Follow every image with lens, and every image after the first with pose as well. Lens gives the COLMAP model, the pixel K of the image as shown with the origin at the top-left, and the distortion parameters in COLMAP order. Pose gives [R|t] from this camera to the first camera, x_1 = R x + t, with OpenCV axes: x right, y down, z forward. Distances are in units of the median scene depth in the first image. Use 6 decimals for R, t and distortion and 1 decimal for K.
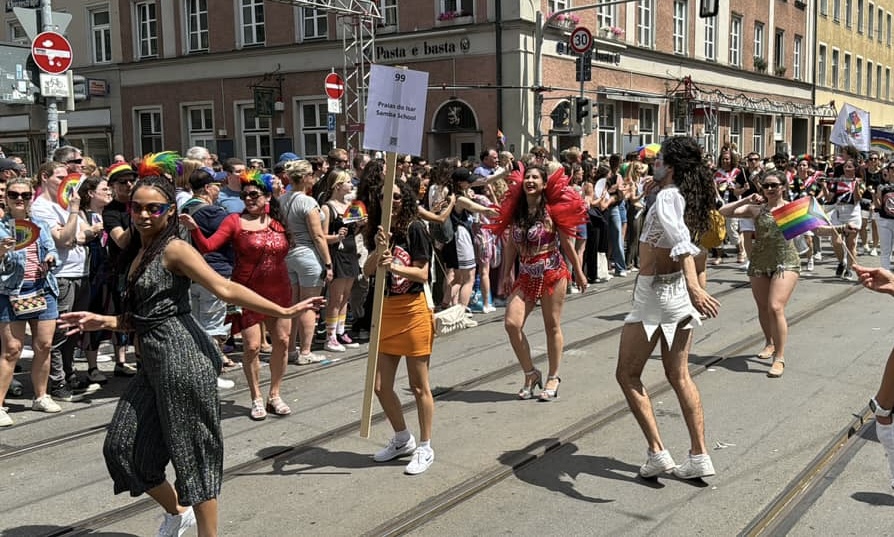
lens RADIAL K [[902.6, 0, 522.1], [0, 902.6, 231.5], [0, 0, 1]] dist [0.174873, -0.397096]
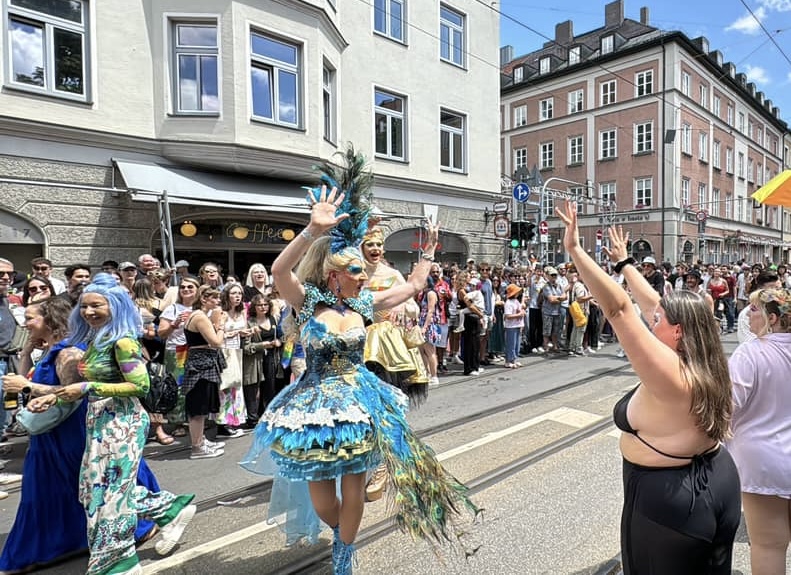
lens RADIAL K [[482.7, 0, 527.9], [0, 482.7, 278.5], [0, 0, 1]] dist [-0.000448, -0.000529]
pose [[0.990877, 0.015844, -0.133835, -0.178599], [-0.022414, 0.998609, -0.047726, 0.023940], [0.132892, 0.050291, 0.989854, -0.275454]]
